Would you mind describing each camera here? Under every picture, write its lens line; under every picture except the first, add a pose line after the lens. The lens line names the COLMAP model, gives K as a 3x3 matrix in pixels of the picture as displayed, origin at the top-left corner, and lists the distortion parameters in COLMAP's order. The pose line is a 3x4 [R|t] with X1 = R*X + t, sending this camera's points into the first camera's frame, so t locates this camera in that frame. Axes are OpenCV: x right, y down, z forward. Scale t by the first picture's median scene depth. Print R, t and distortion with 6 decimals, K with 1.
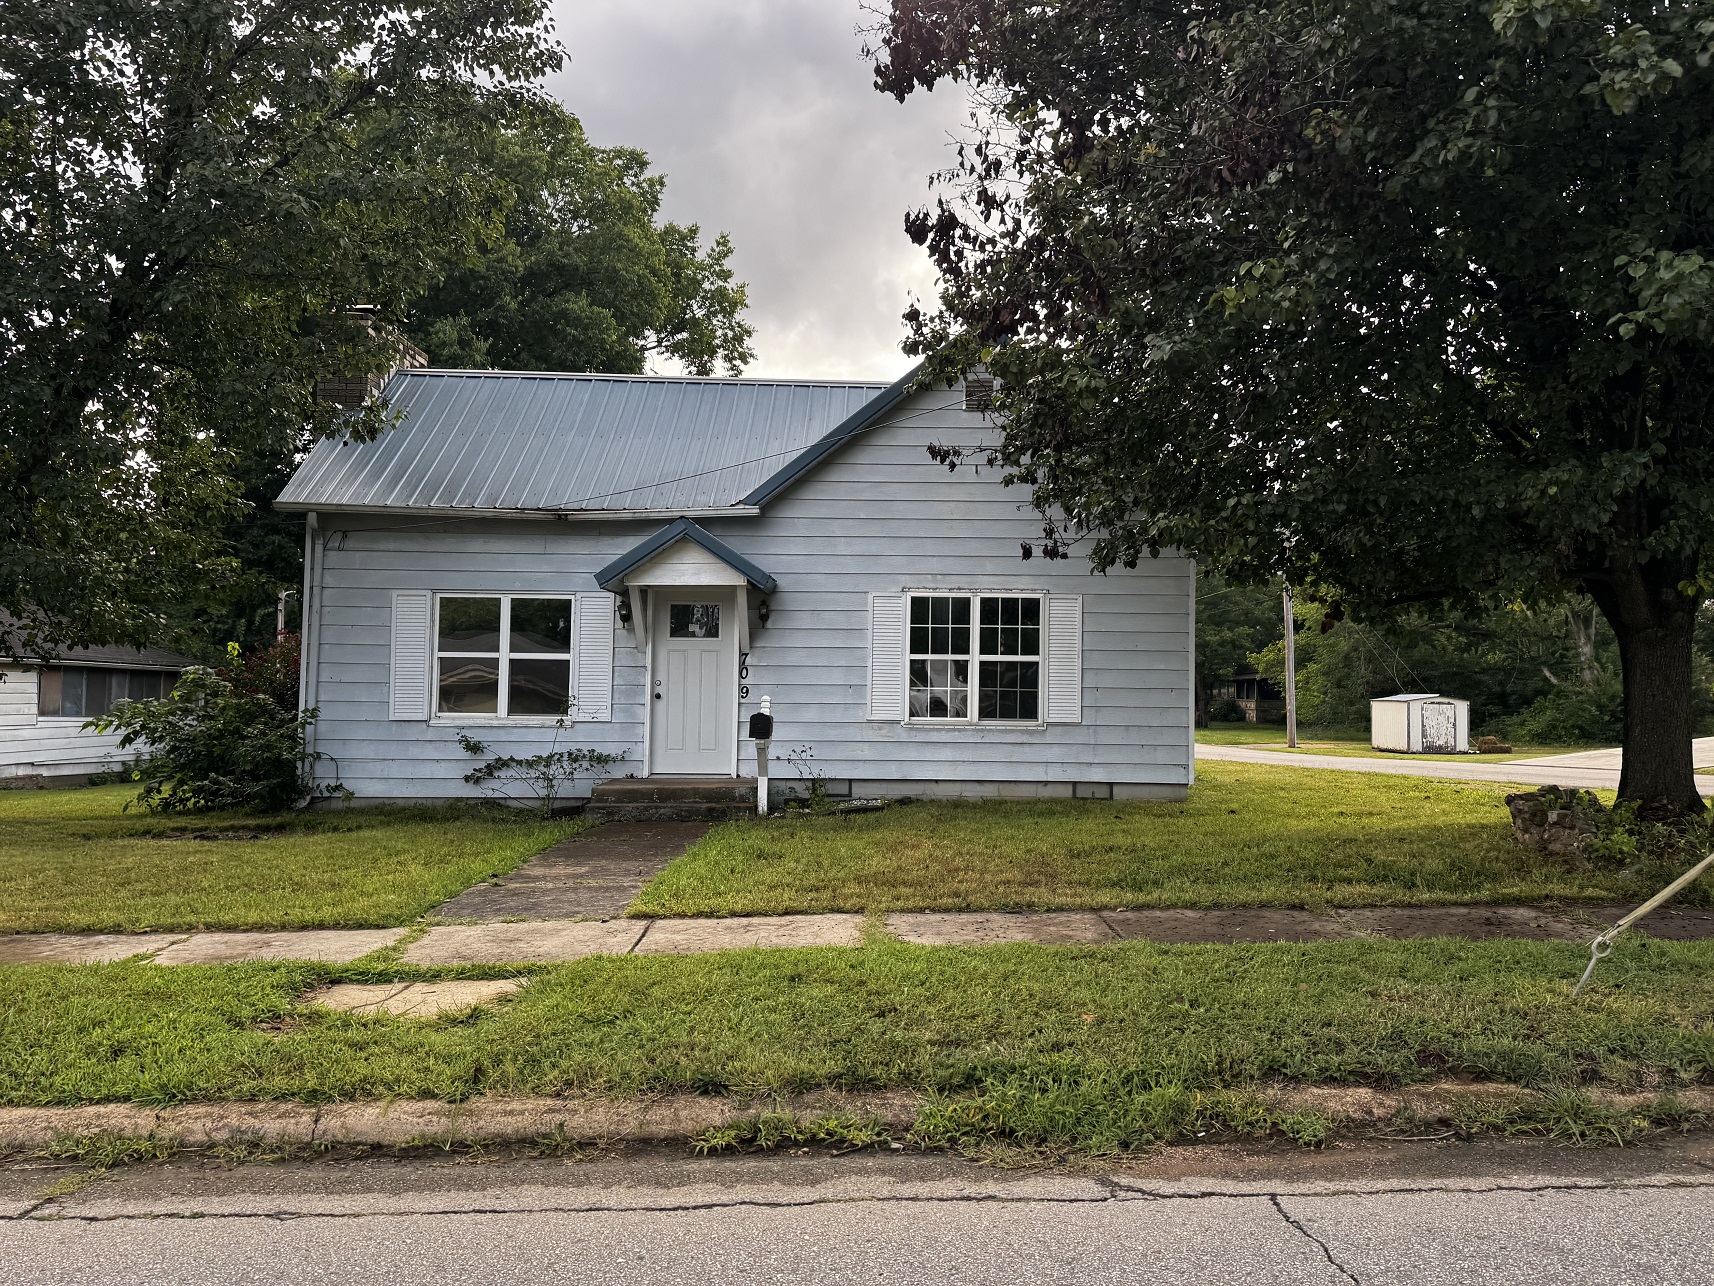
lens RADIAL K [[1301.7, 0, 868.8], [0, 1301.7, 635.9], [0, 0, 1]] dist [0.064487, -0.001823]
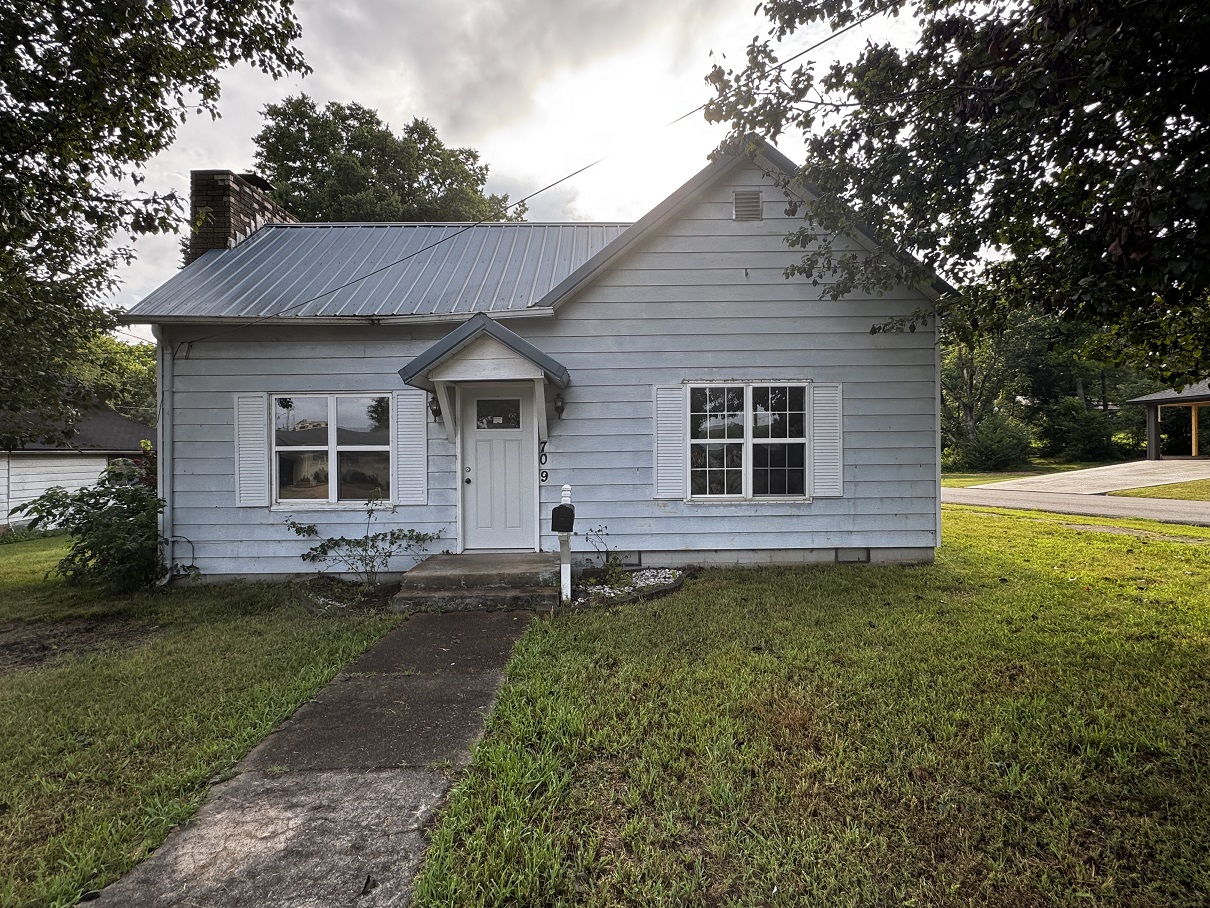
lens RADIAL K [[625.5, 0, 596.3], [0, 625.5, 462.6], [0, 0, 1]] dist [-0.000913, 0.000587]
pose [[0.999727, -0.022379, -0.006717, -0.046570], [0.022741, 0.997953, 0.059778, 0.000099], [0.005366, -0.059914, 0.998189, 0.460748]]
